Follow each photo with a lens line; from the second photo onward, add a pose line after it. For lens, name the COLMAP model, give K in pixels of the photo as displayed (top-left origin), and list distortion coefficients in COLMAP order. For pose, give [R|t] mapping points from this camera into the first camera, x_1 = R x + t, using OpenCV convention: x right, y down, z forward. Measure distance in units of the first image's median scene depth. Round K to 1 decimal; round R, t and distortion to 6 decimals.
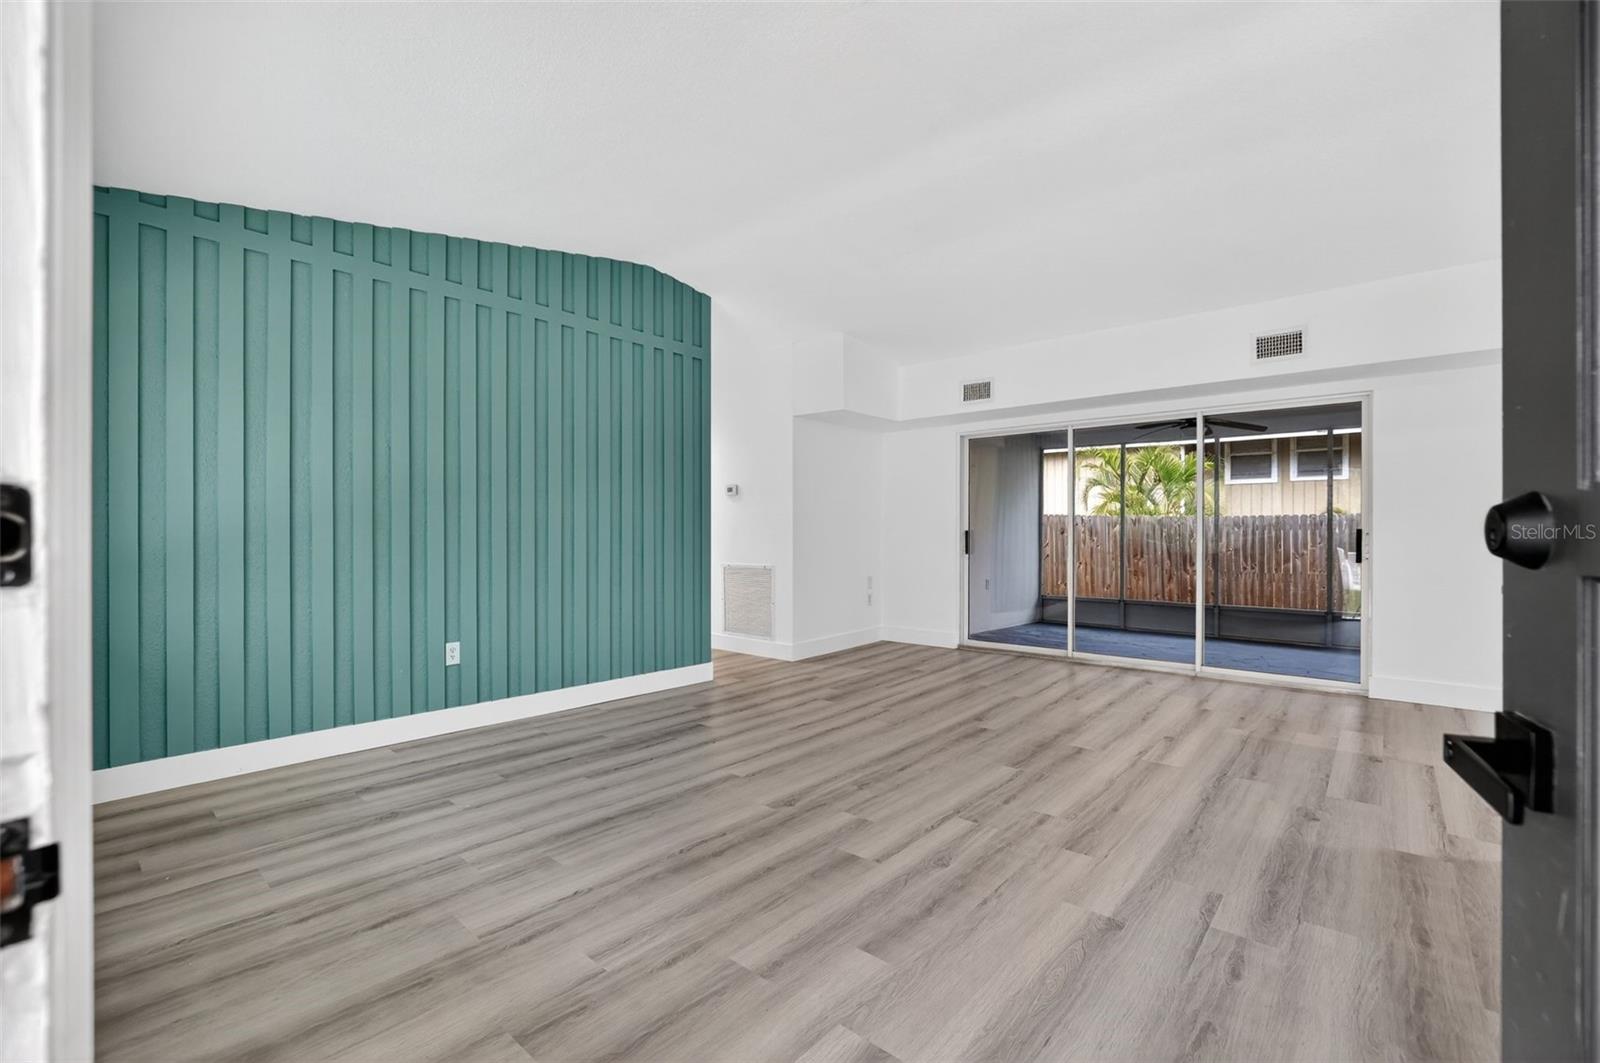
lens RADIAL K [[696.6, 0, 786.6], [0, 696.6, 534.4], [0, 0, 1]] dist [-0.022033, 0.000070]
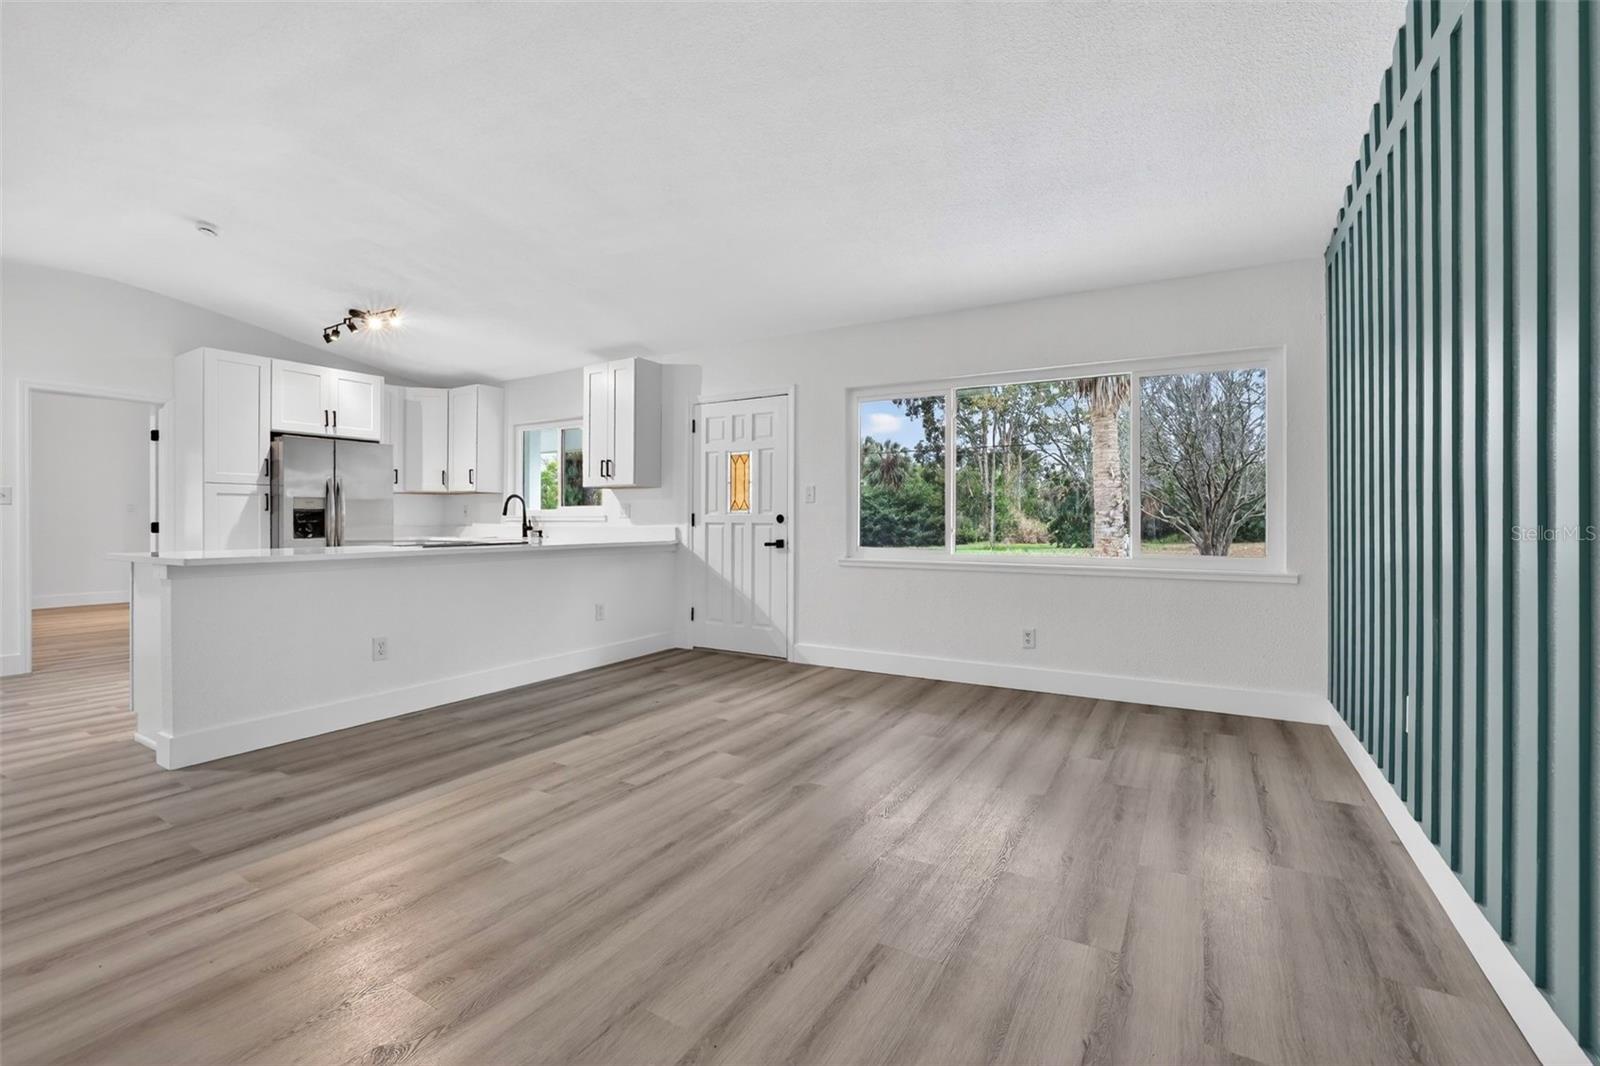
lens RADIAL K [[690.1, 0, 785.6], [0, 690.1, 520.6], [0, 0, 1]] dist [-0.052480, 0.018064]
pose [[-0.982955, -0.001260, -0.183843, 0.180566], [-0.001527, 0.999998, 0.001306, 0.003240], [0.183841, 0.001565, -0.982955, 1.742776]]
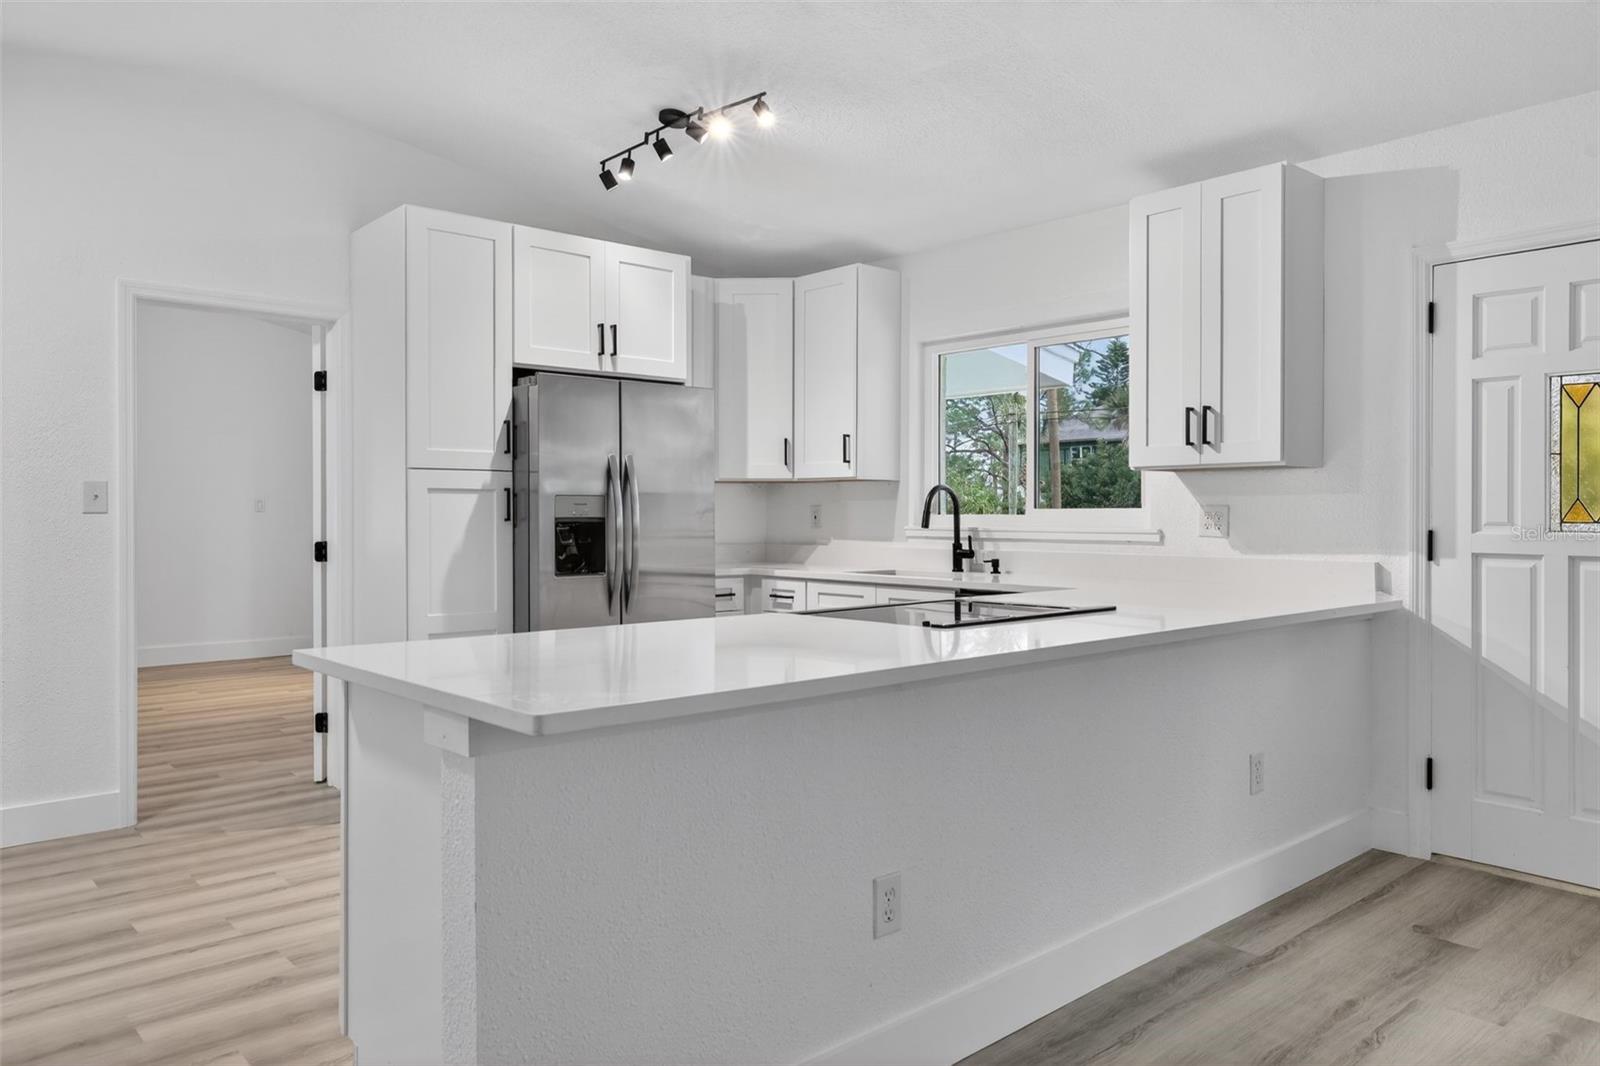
lens RADIAL K [[1102.1, 0, 792.8], [0, 1102.1, 514.3], [0, 0, 1]] dist [0.001205, 0.000290]
pose [[-0.992546, -0.002048, 0.121855, 0.619569], [-0.001858, 0.999997, 0.001674, -0.029818], [-0.121858, 0.001435, -0.992547, 1.199257]]
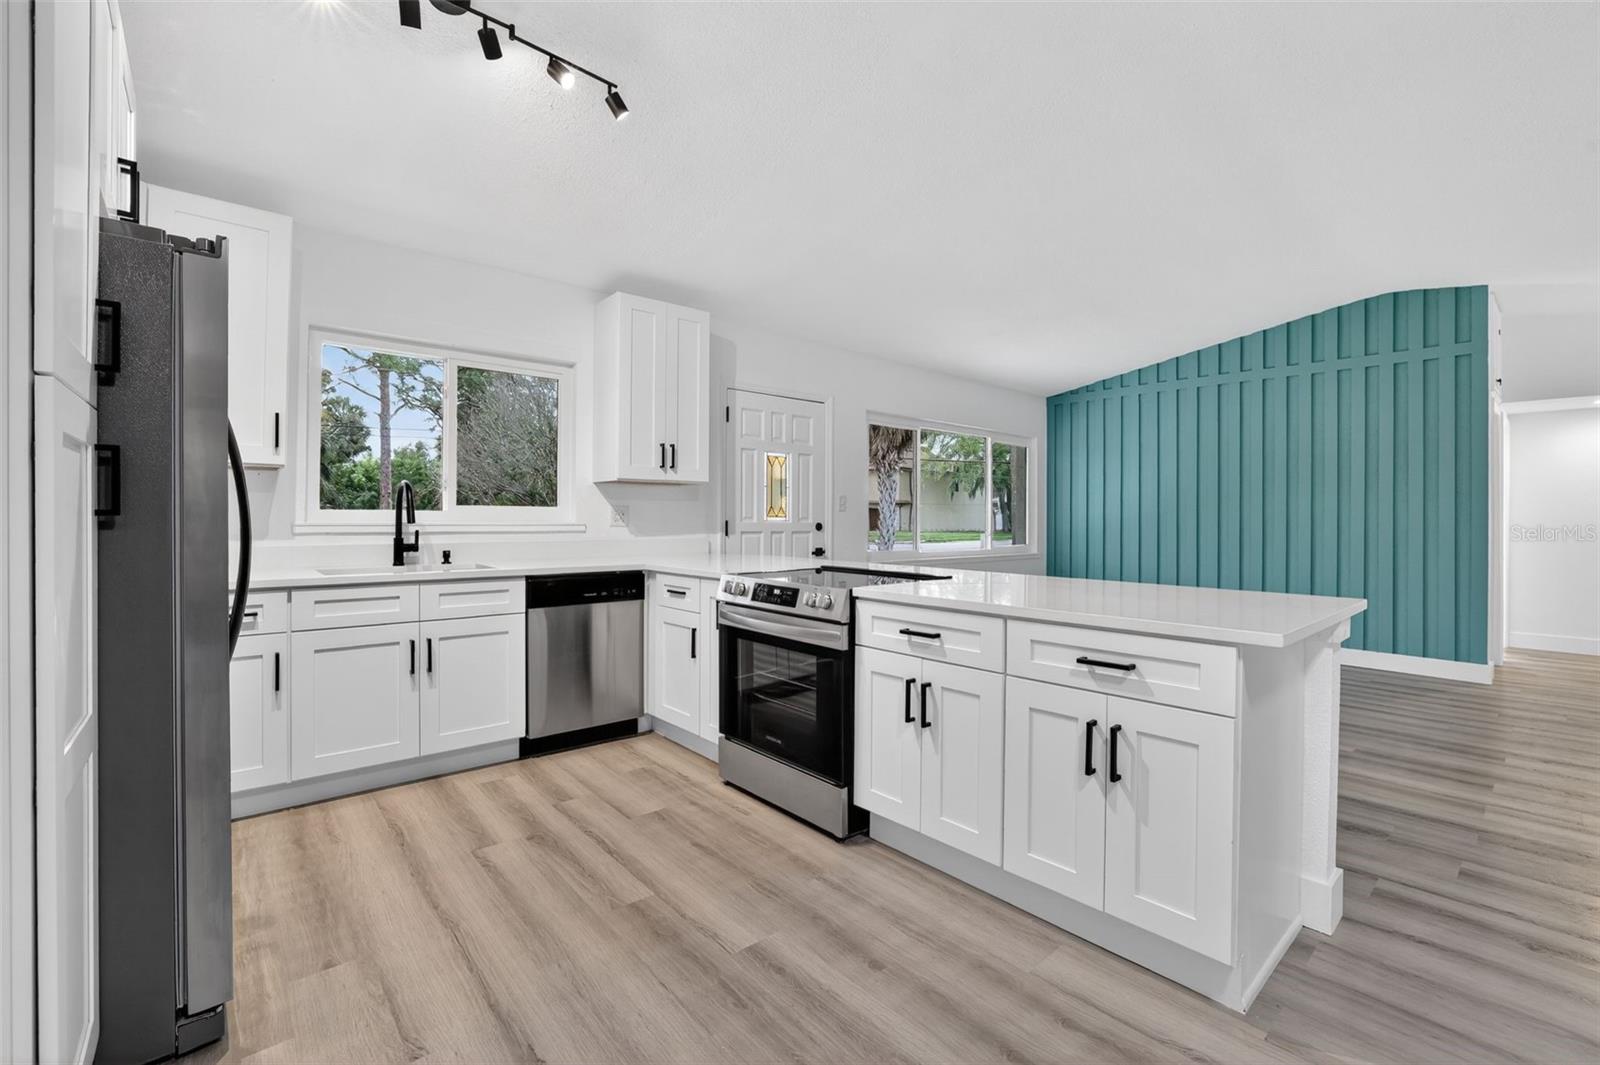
lens RADIAL K [[690.1, 0, 785.6], [0, 690.1, 520.1], [0, 0, 1]] dist [-0.052480, 0.018064]
pose [[-0.142872, 0.002066, -0.989739, 1.515731], [-0.007330, 0.999968, 0.003145, -0.019445], [0.989714, 0.007704, -0.142852, 0.280598]]
